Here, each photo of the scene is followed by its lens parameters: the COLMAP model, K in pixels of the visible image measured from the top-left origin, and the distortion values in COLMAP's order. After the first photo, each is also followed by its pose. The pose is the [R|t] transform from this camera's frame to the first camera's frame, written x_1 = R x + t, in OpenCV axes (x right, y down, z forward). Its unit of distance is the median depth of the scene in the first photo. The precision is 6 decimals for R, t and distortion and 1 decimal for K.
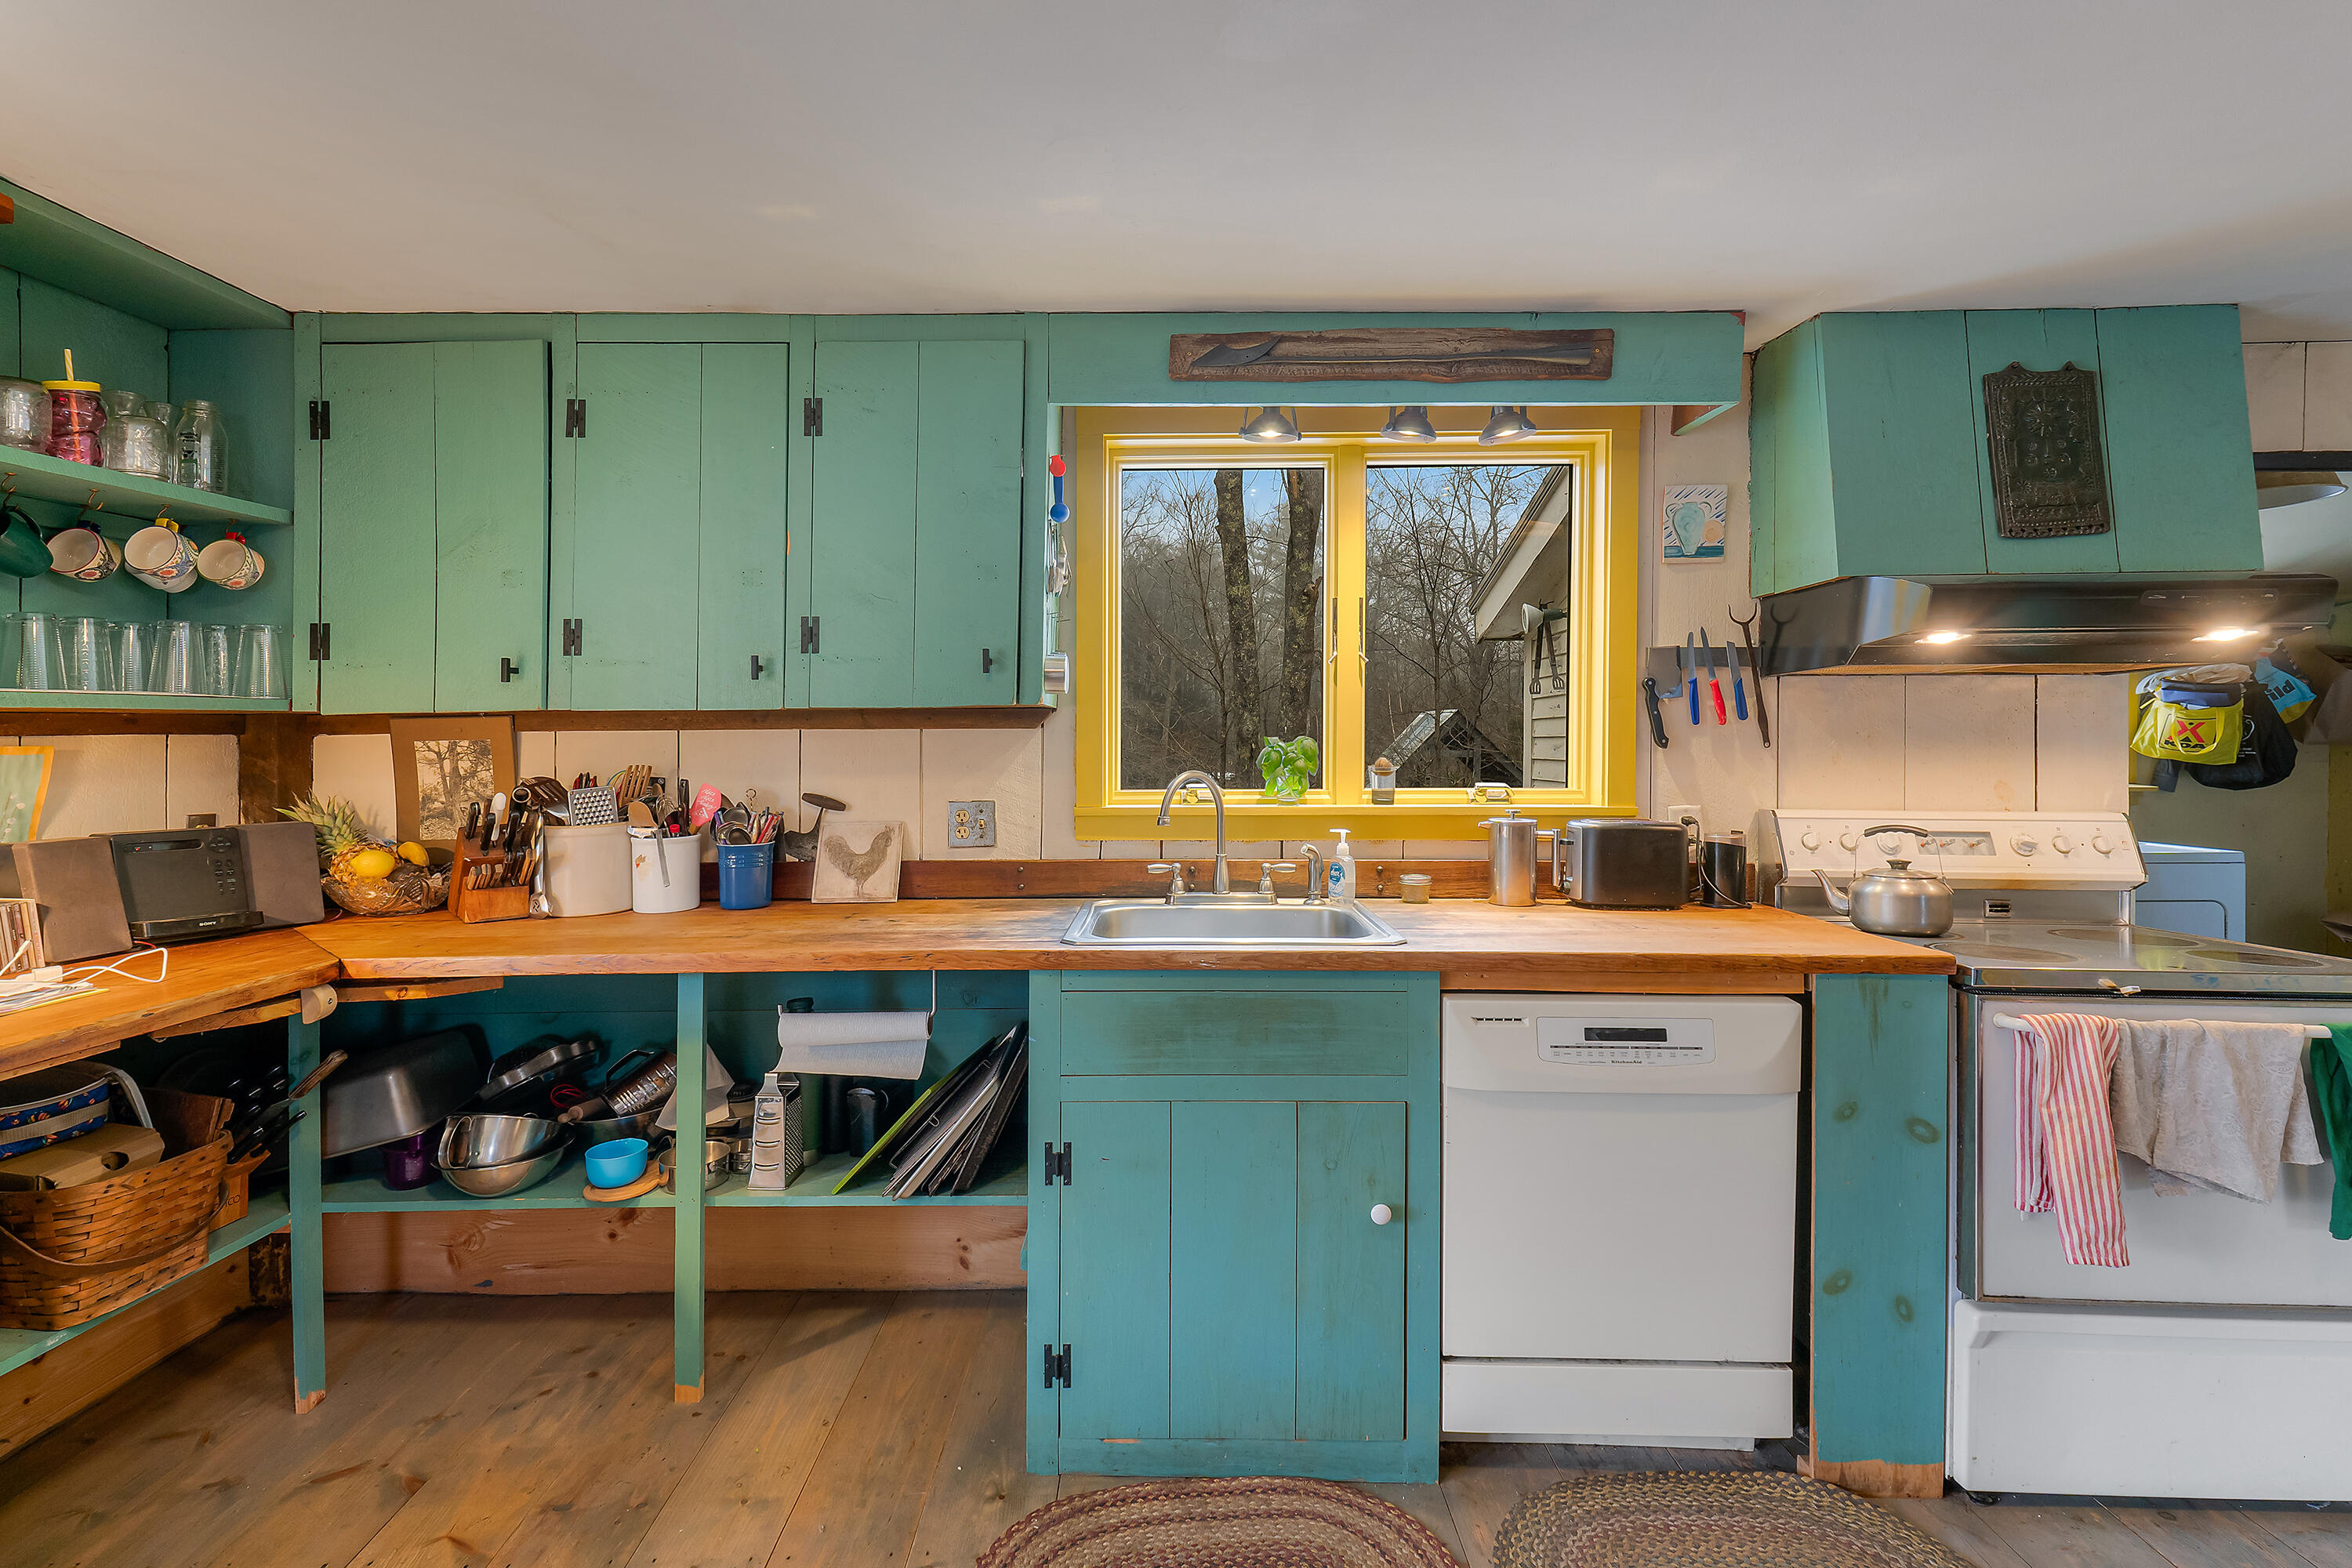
lens RADIAL K [[1019.8, 0, 1183.9], [0, 1019.8, 767.1], [0, 0, 1]] dist [0.014815, -0.000189]
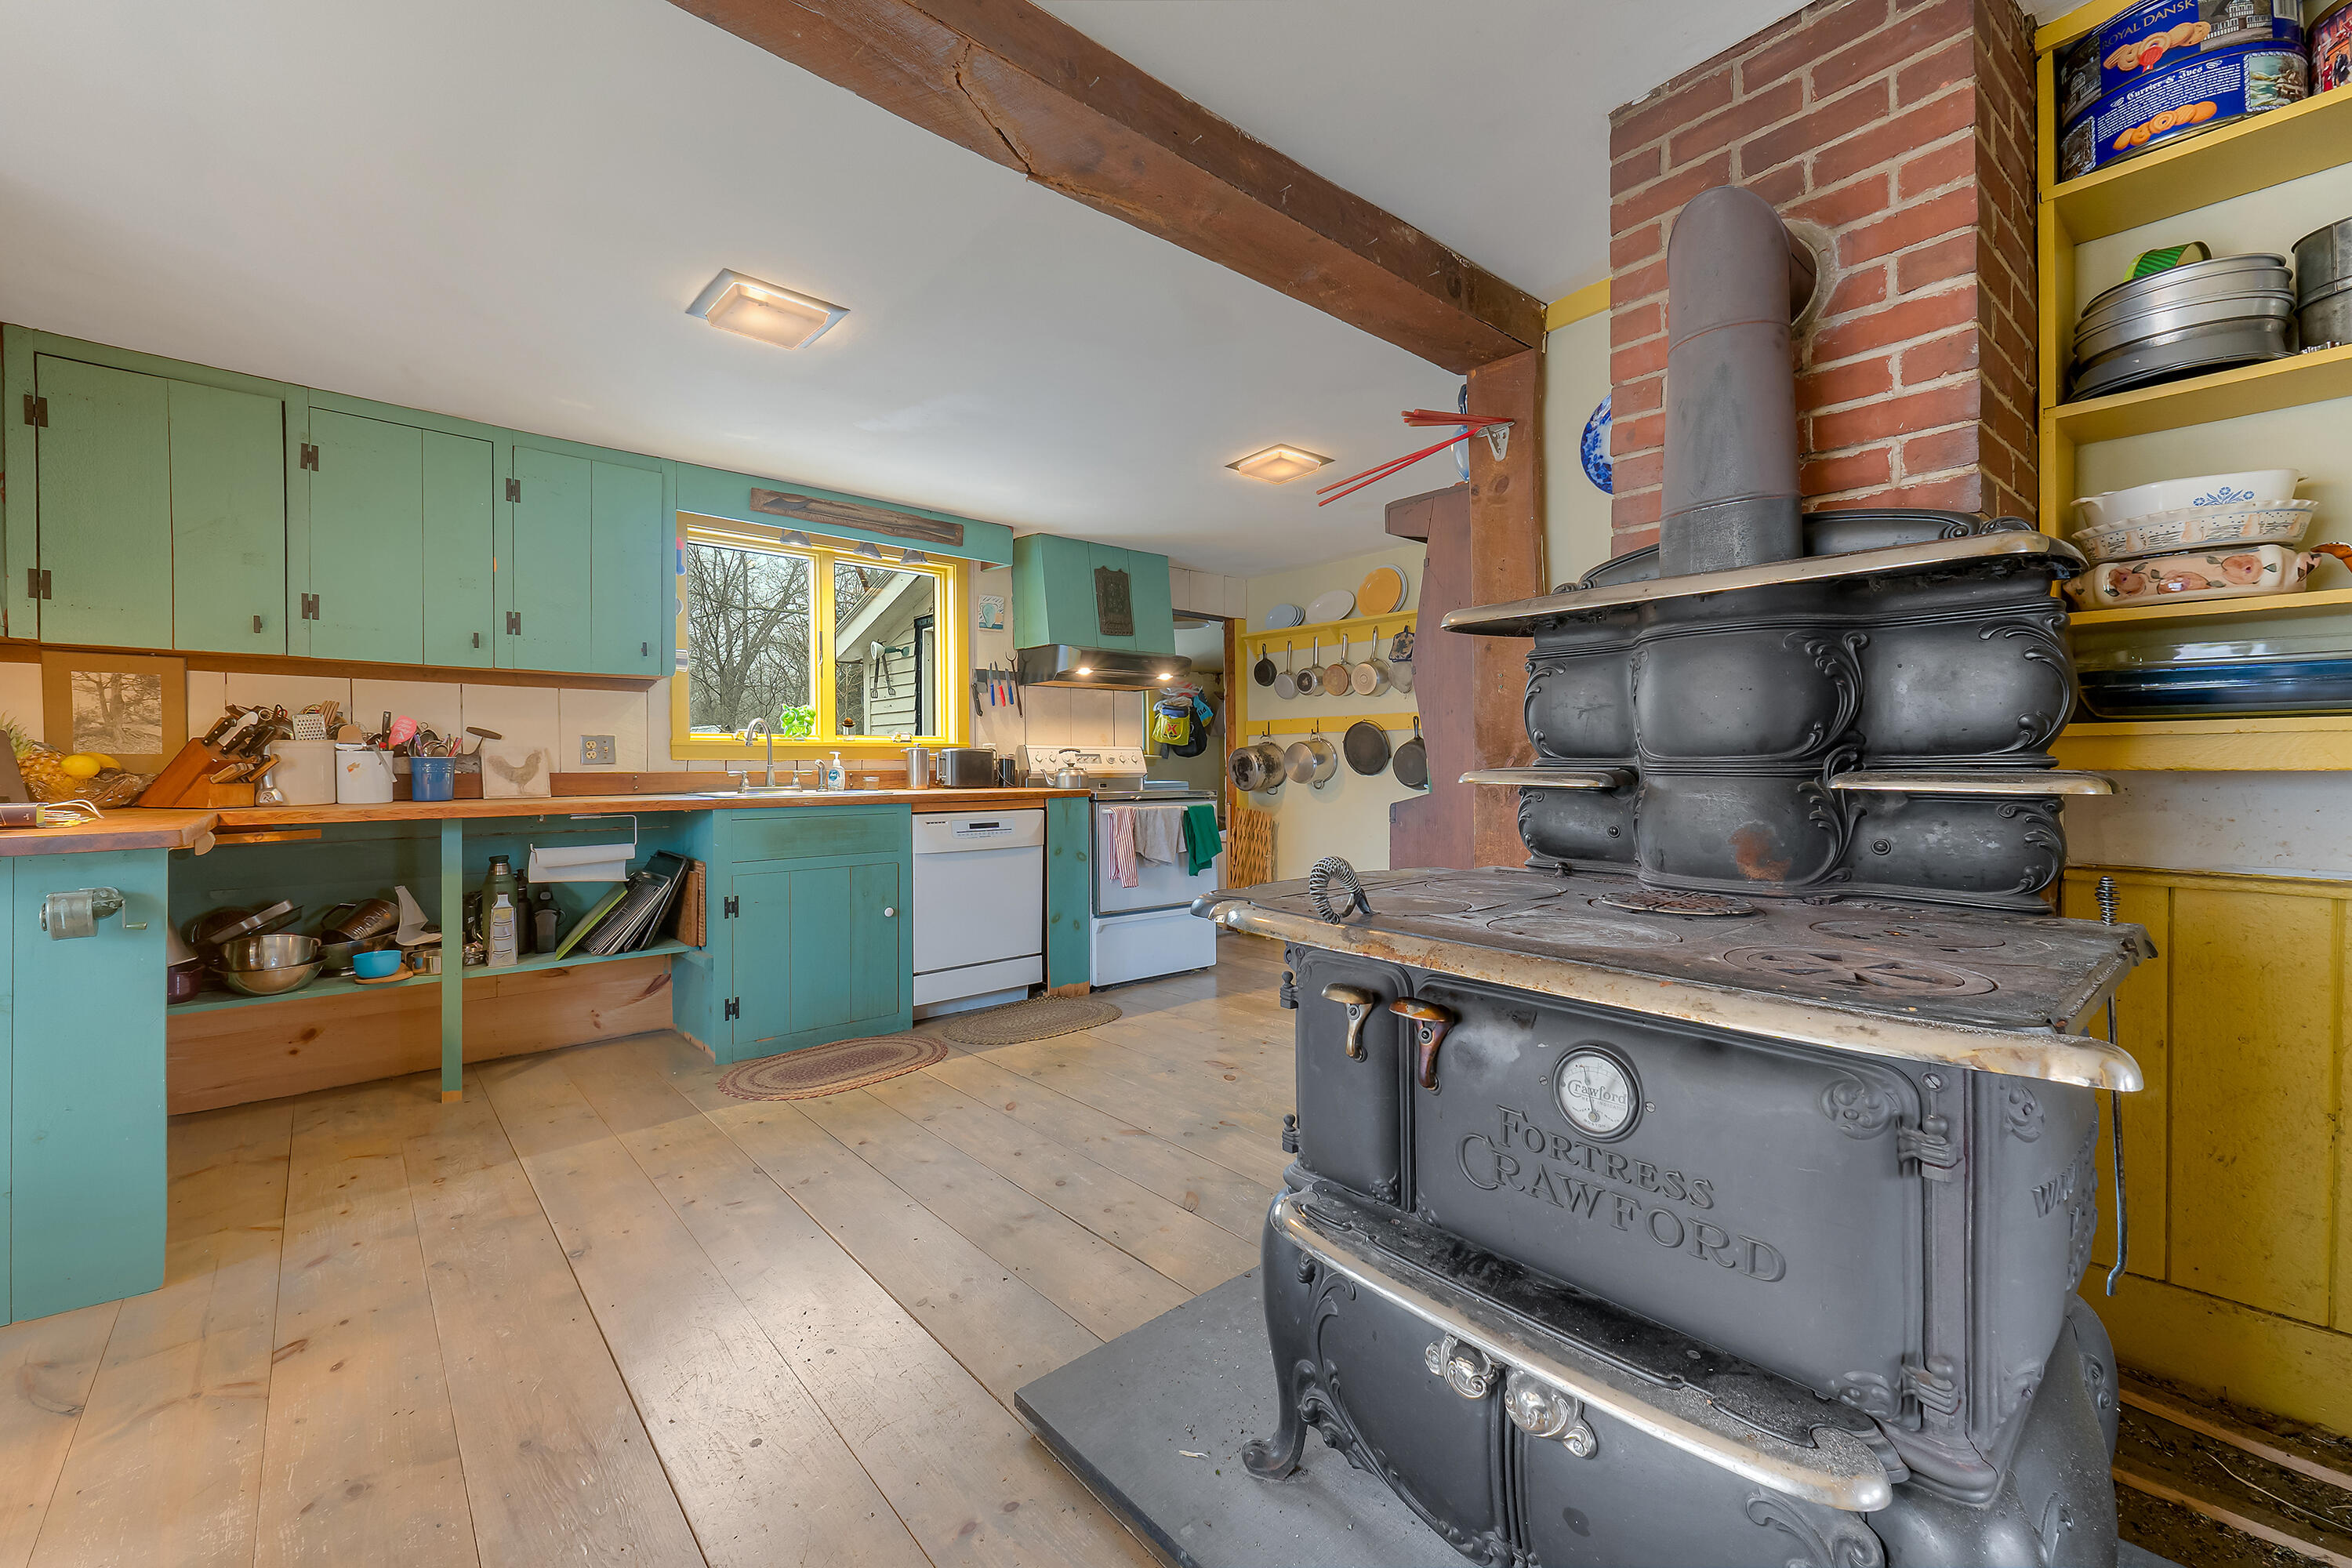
lens RADIAL K [[853.7, 0, 1175.3], [0, 853.7, 755.9], [0, 0, 1]] dist [0.000630, 0.021090]
pose [[0.729950, -0.002126, 0.683498, -0.508651], [0.018976, 0.999673, -0.017155, 0.114993], [-0.683238, 0.025492, 0.729751, -0.648704]]
